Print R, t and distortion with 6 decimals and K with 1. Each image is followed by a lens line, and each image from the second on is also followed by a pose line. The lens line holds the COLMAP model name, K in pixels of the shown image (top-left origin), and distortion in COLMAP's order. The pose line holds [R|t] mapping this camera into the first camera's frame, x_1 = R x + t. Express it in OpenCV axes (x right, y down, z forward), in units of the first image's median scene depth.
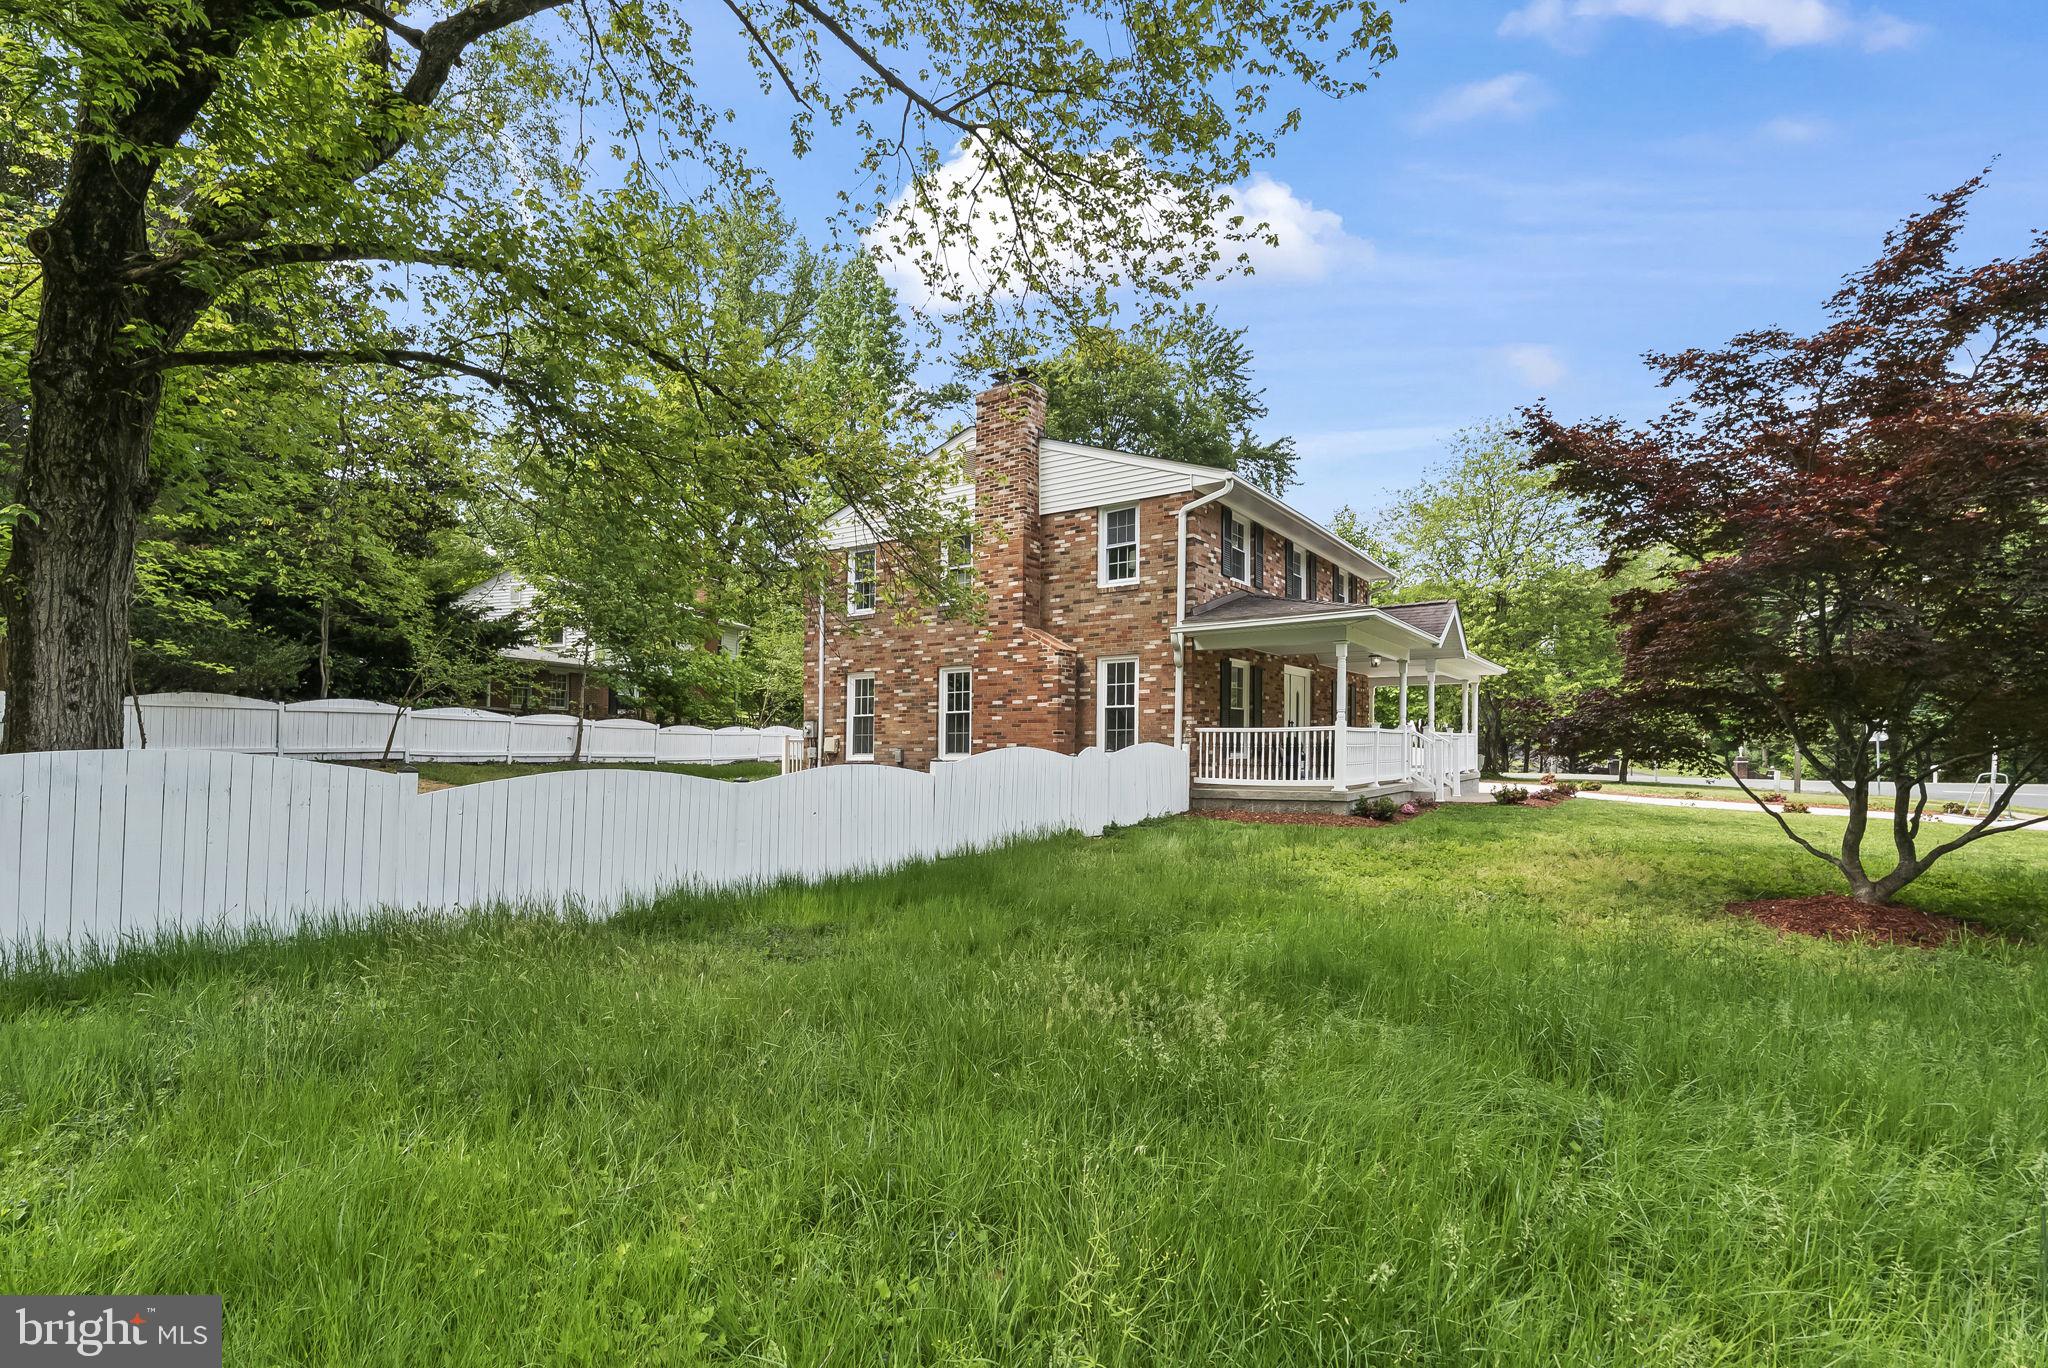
lens RADIAL K [[961.4, 0, 1011.3], [0, 961.4, 700.1], [0, 0, 1]] dist [-0.004876, -0.000433]
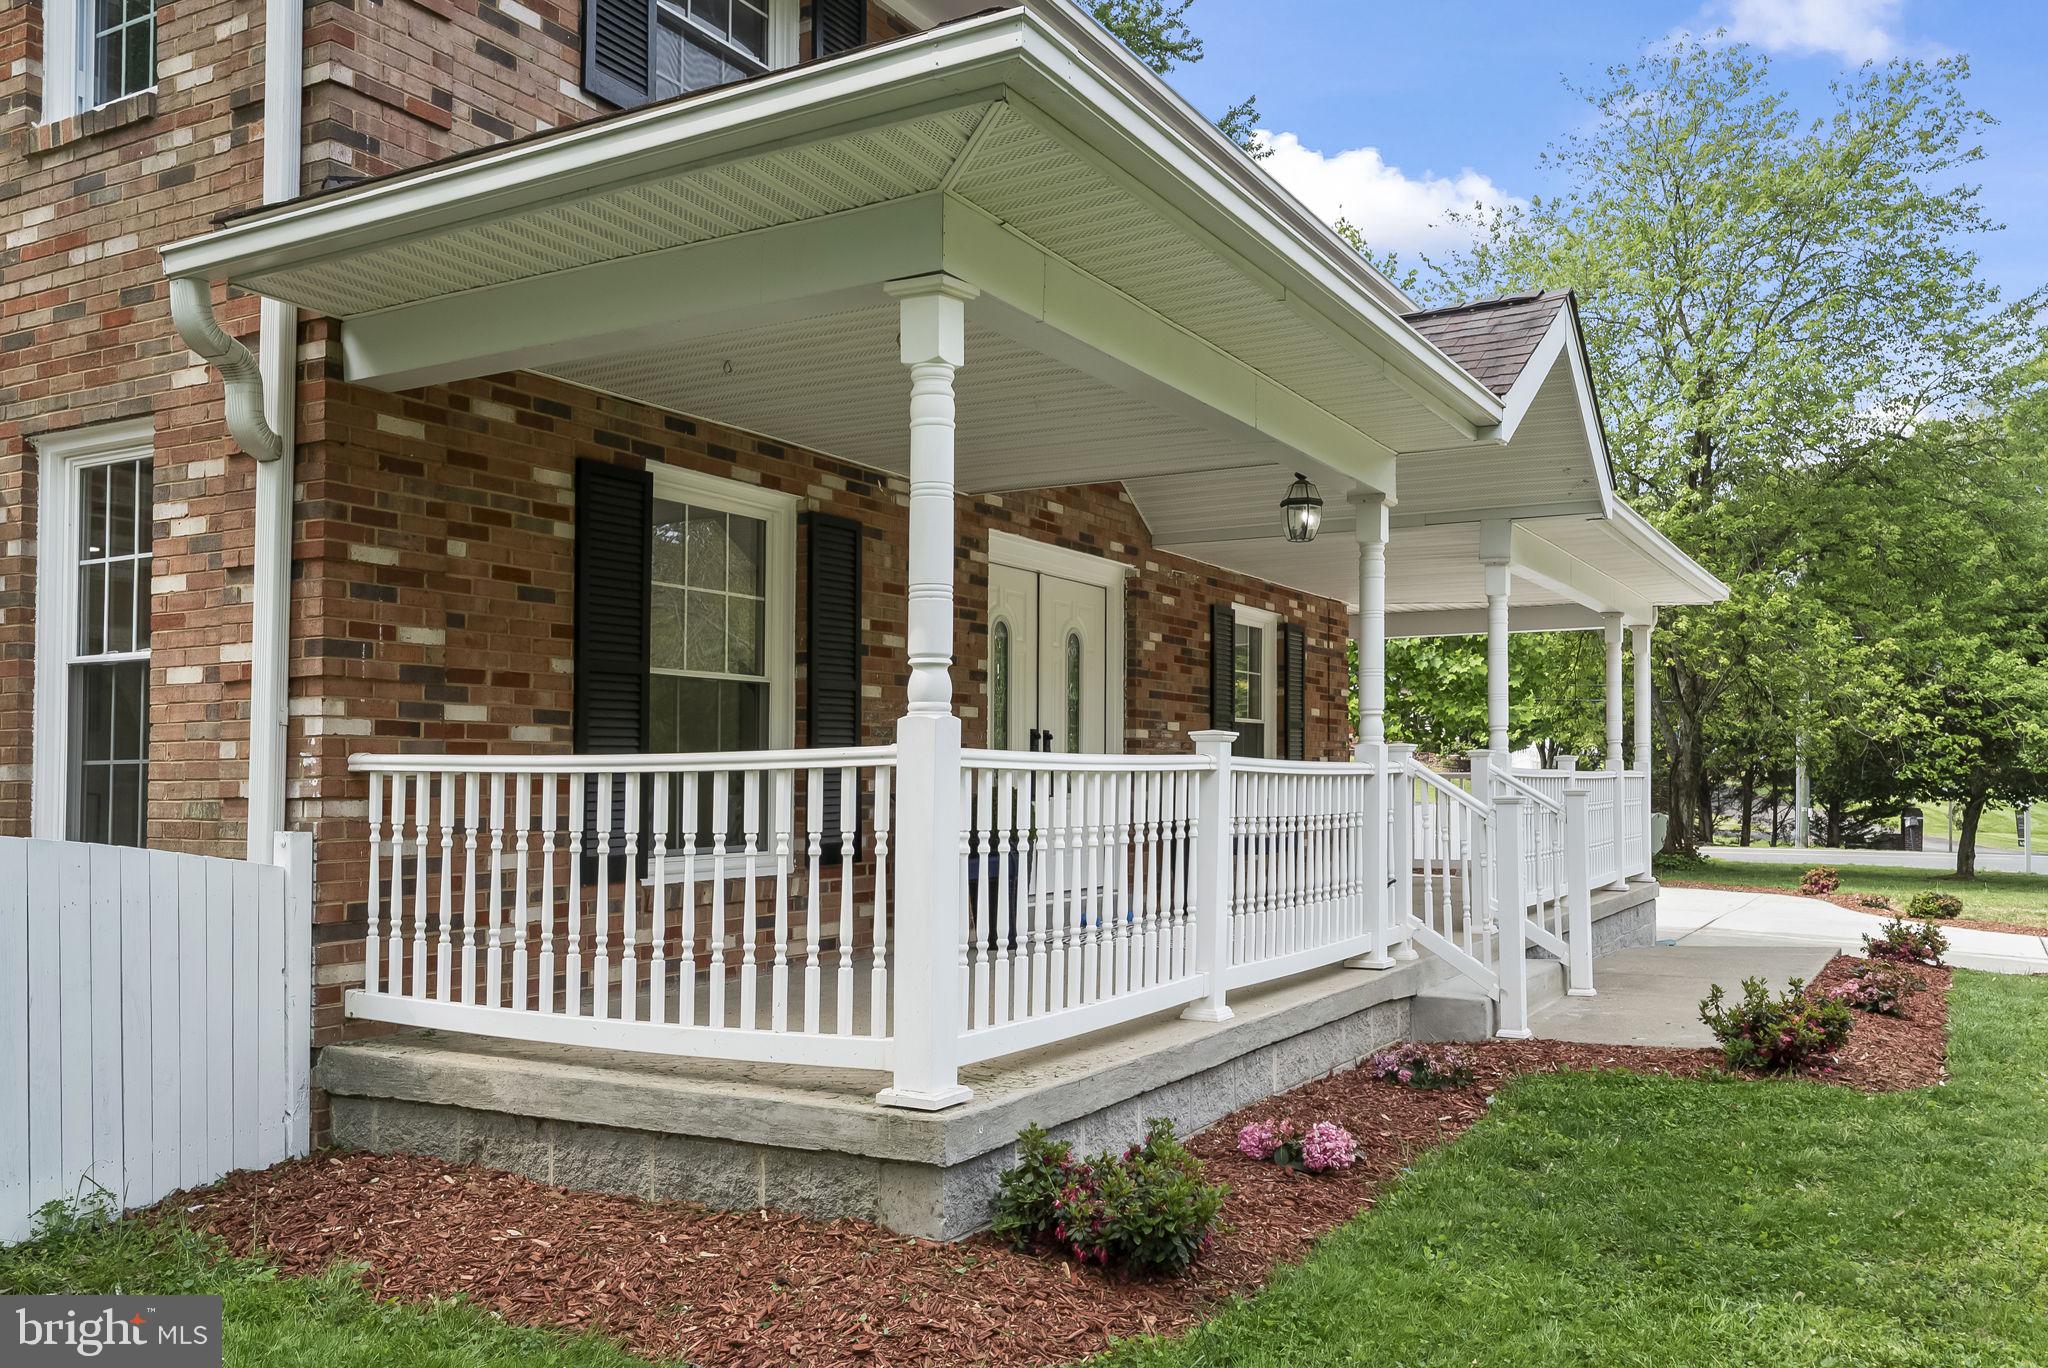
lens RADIAL K [[1638.8, 0, 1030.0], [0, 1638.8, 676.3], [0, 0, 1]] dist [0.037255, 0.001170]
pose [[0.995856, 0.007404, 0.090647, 0.290514], [-0.005899, 0.999840, -0.016865, 0.016366], [-0.090757, 0.016260, 0.995740, 0.595747]]
